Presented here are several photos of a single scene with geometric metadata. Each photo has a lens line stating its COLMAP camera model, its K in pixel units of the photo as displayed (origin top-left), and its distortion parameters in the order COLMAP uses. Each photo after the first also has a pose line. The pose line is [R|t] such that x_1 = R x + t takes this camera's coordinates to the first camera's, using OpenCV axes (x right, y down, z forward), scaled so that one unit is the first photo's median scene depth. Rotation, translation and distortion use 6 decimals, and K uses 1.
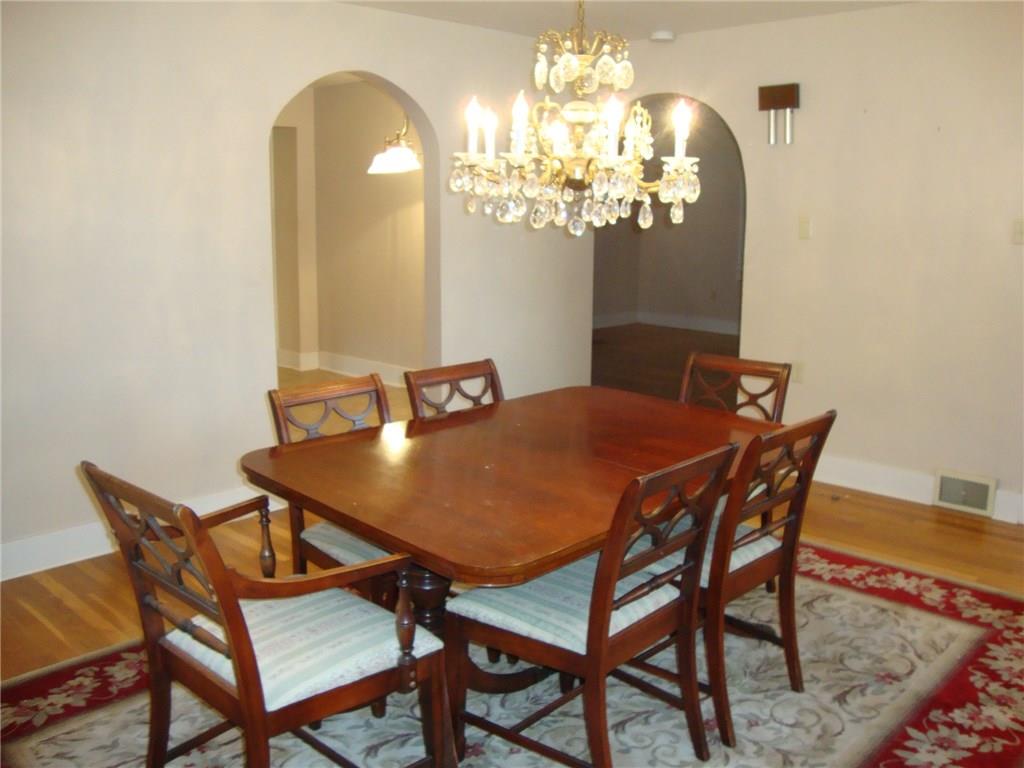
lens RADIAL K [[918.6, 0, 512.0], [0, 918.6, 384.0], [0, 0, 1]] dist [-0.192957, 0.201458]
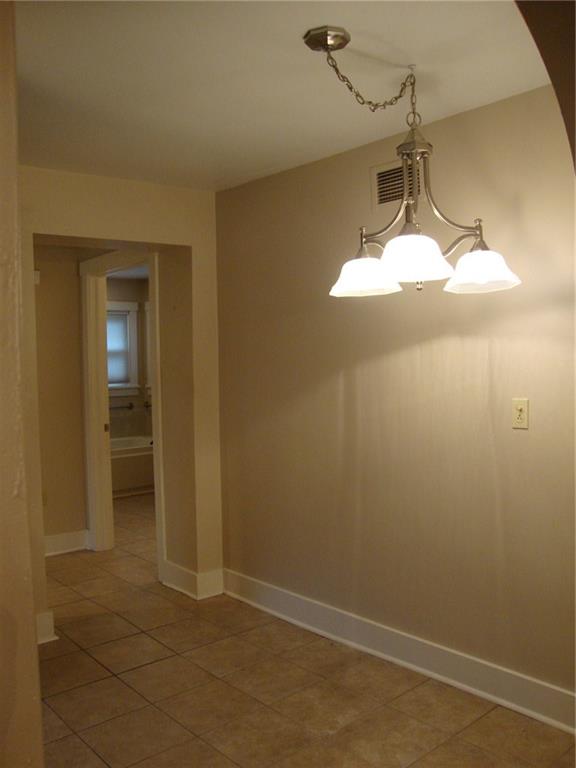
lens RADIAL K [[689.0, 0, 288.0], [0, 689.0, 384.0], [0, 0, 1]] dist [-0.192957, 0.201458]
pose [[0.995224, -0.022704, -0.094941, -0.121434], [0.008574, 0.989149, -0.146666, -0.106752], [0.097241, 0.145152, 0.984619, 0.519642]]
